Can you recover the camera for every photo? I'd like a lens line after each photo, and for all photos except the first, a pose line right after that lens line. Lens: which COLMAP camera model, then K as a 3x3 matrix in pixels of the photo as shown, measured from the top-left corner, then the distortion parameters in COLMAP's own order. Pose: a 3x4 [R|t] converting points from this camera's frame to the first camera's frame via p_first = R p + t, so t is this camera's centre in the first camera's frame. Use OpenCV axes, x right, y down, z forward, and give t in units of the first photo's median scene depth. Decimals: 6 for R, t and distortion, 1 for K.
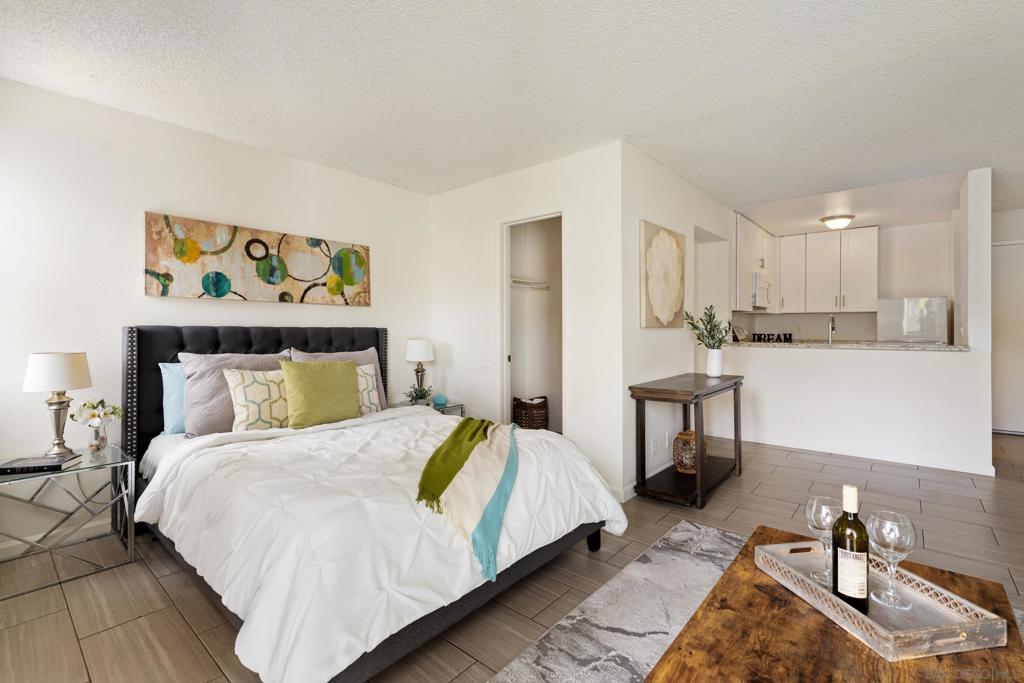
lens RADIAL K [[467.4, 0, 502.5], [0, 467.4, 328.8], [0, 0, 1]] dist [-0.000090, -0.000317]
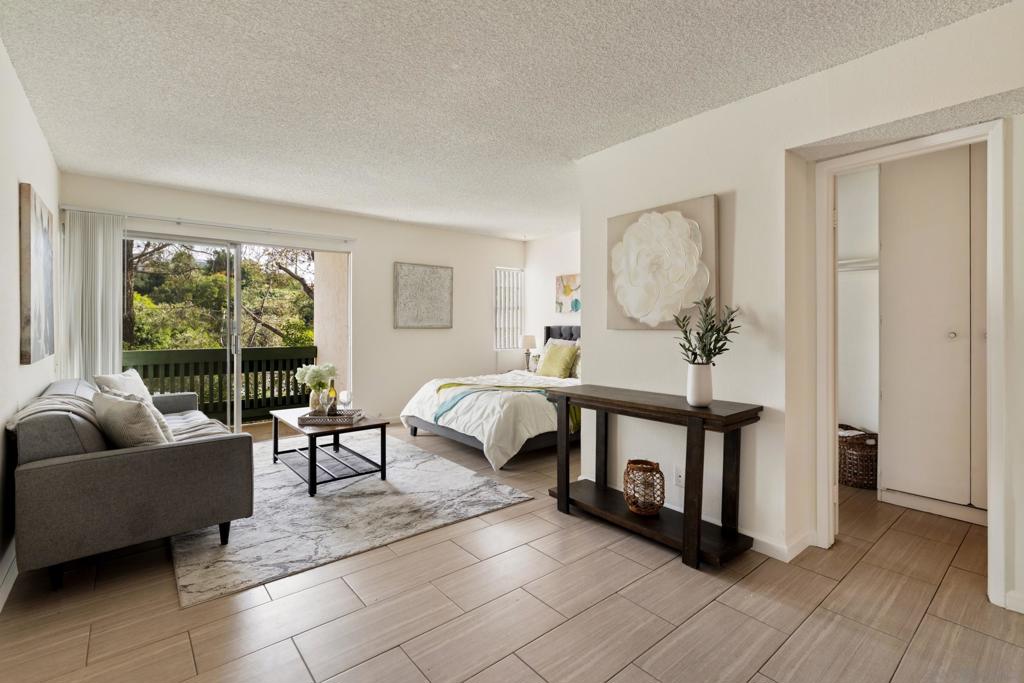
lens RADIAL K [[461.3, 0, 501.1], [0, 461.3, 325.6], [0, 0, 1]] dist [0.001247, -0.000207]
pose [[-0.167760, 0.003895, -0.985820, 1.291689], [-0.000109, 0.999992, 0.003969, -0.014086], [0.985828, 0.000773, -0.167758, 0.946162]]
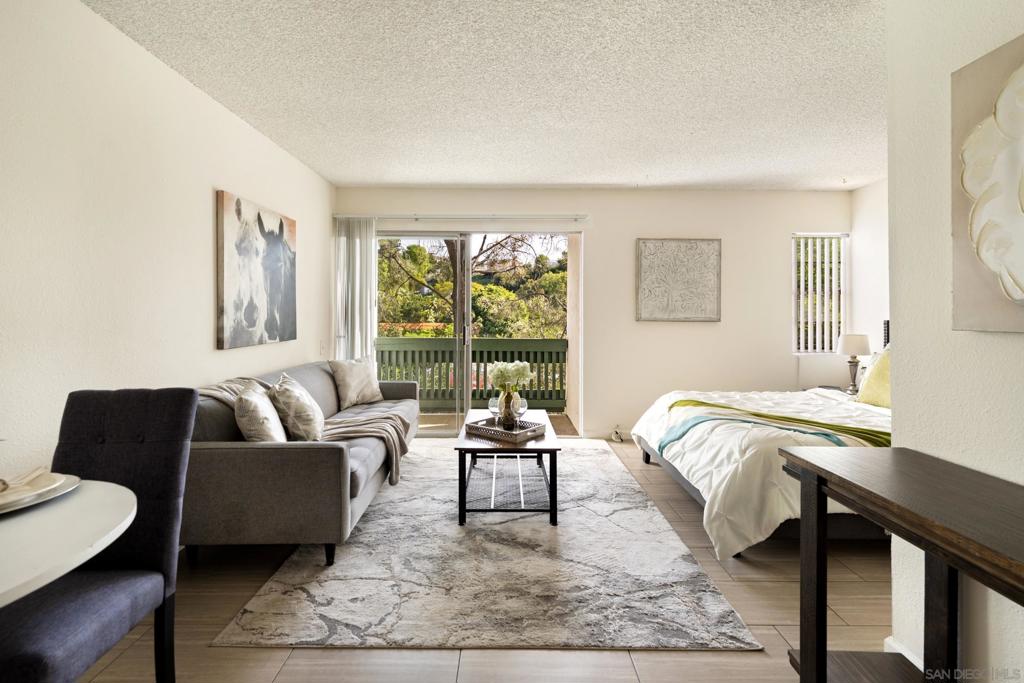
lens RADIAL K [[463.7, 0, 512.5], [0, 463.7, 307.2], [0, 0, 1]] dist [-0.000535, -0.000199]
pose [[-0.744746, -0.013741, -0.667207, 0.876181], [-0.003348, 0.999852, -0.016855, -0.013546], [0.667340, -0.010319, -0.744682, 1.049733]]
